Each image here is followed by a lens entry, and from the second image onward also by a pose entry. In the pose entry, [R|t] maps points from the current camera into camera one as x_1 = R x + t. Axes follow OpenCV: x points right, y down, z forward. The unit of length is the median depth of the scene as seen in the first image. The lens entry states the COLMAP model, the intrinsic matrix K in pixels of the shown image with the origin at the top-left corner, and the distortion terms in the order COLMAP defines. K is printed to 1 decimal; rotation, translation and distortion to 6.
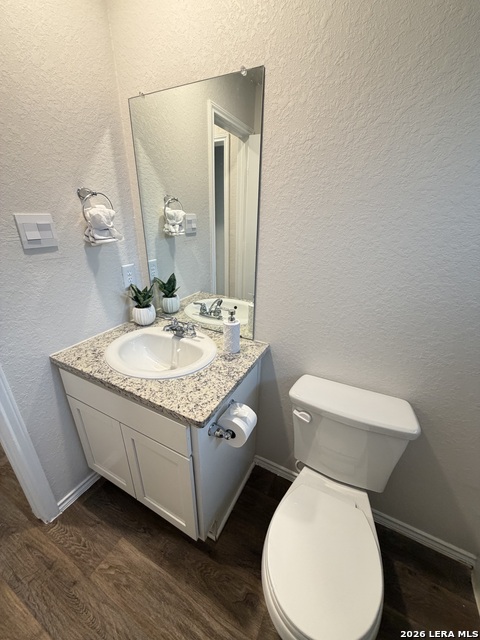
lens RADIAL K [[254.5, 0, 240.7], [0, 254.5, 318.3], [0, 0, 1]] dist [-0.000382, -0.000329]
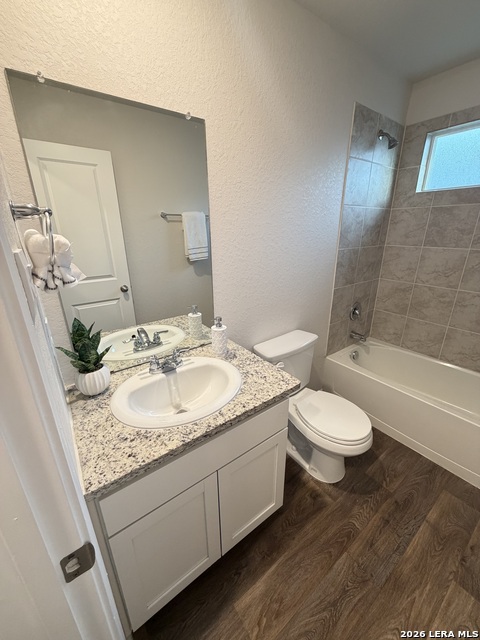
lens RADIAL K [[254.5, 0, 240.7], [0, 254.5, 318.3], [0, 0, 1]] dist [-0.000382, -0.000329]
pose [[0.440179, -0.317809, 0.839786, -0.988368], [0.361609, 0.918814, 0.158176, -0.179354], [-0.821877, 0.234048, 0.519365, 0.348510]]
